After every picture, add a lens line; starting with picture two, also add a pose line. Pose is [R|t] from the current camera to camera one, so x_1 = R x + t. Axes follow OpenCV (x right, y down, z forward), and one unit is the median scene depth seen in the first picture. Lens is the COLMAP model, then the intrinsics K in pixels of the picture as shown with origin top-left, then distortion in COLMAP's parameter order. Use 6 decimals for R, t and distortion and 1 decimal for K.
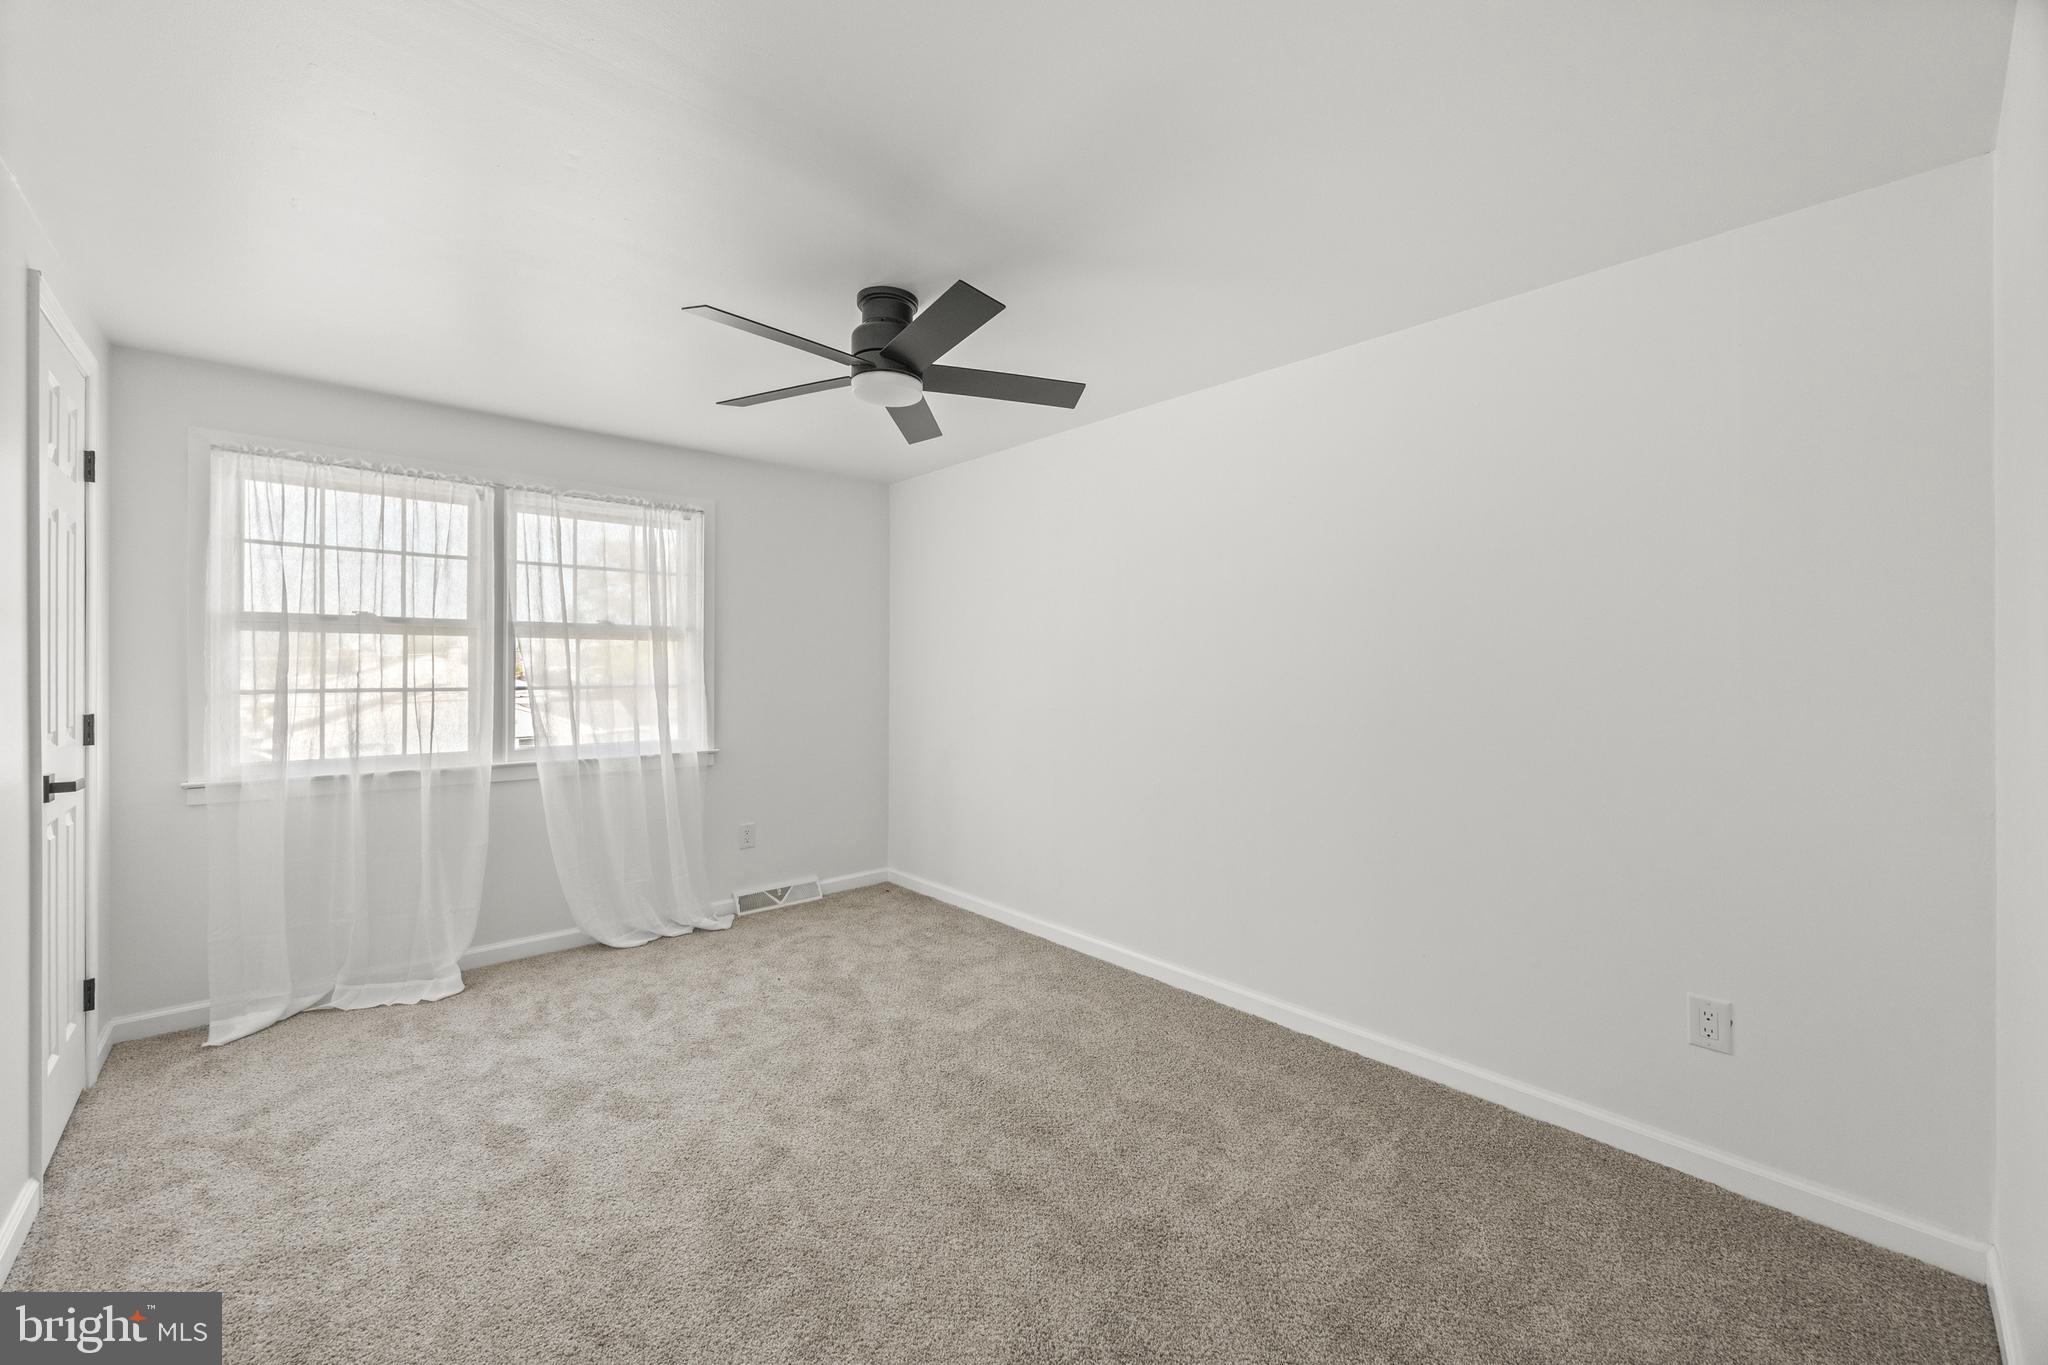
lens RADIAL K [[800.6, 0, 1029.8], [0, 800.6, 671.2], [0, 0, 1]] dist [-0.001067, -0.000378]
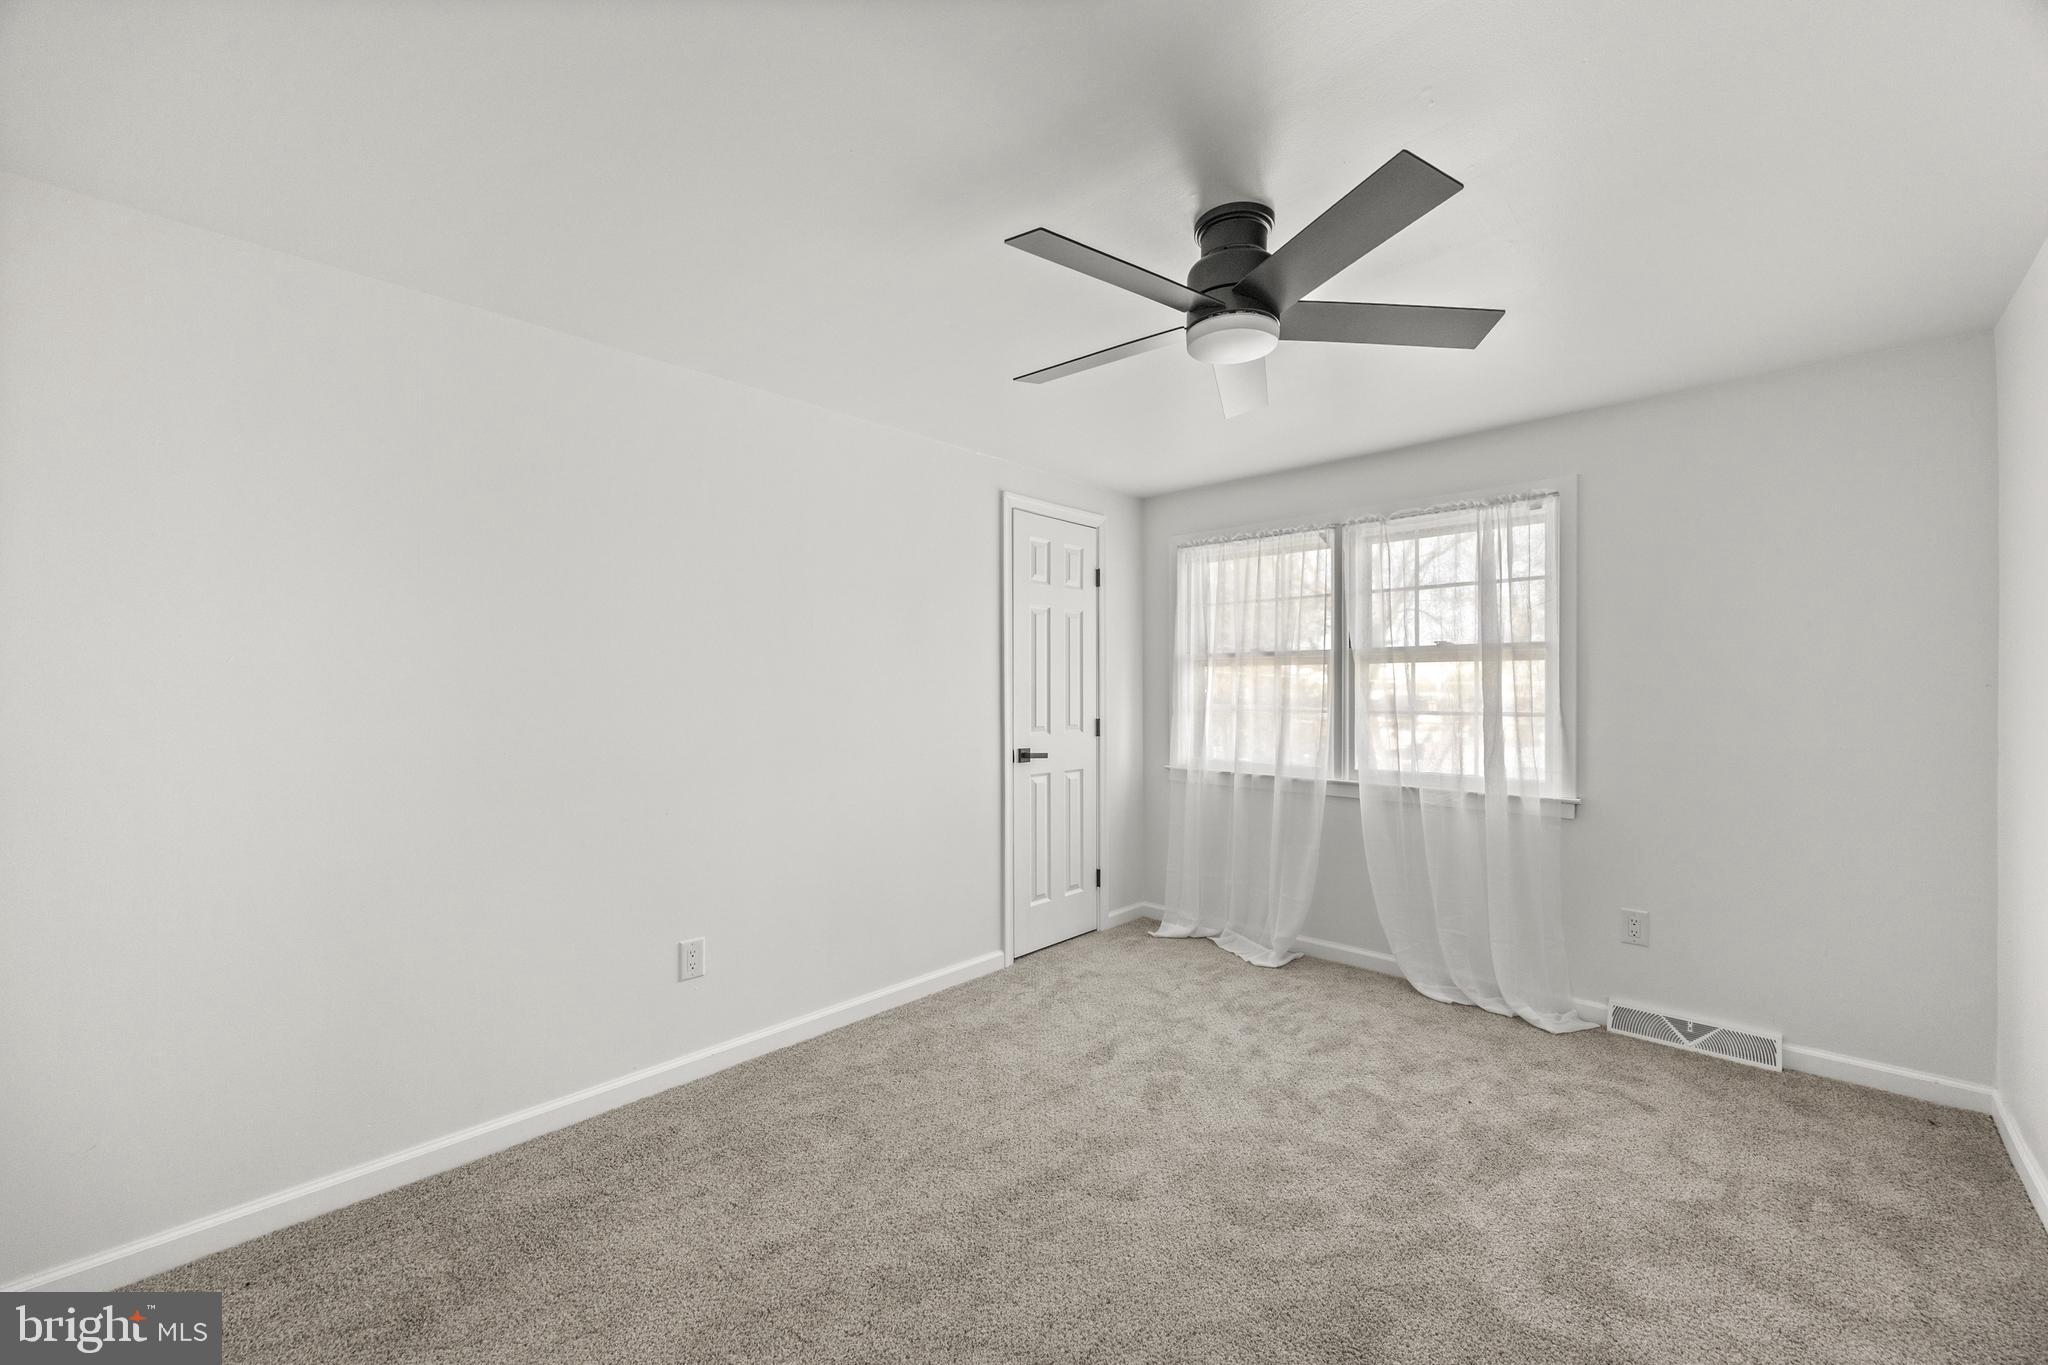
lens RADIAL K [[800.6, 0, 1026.7], [0, 800.6, 691.8], [0, 0, 1]] dist [-0.001067, -0.000378]
pose [[0.065947, 0.001081, -0.997823, 0.398927], [-0.004764, 0.999988, 0.000769, -0.003457], [0.997812, 0.004703, 0.065952, 0.505222]]
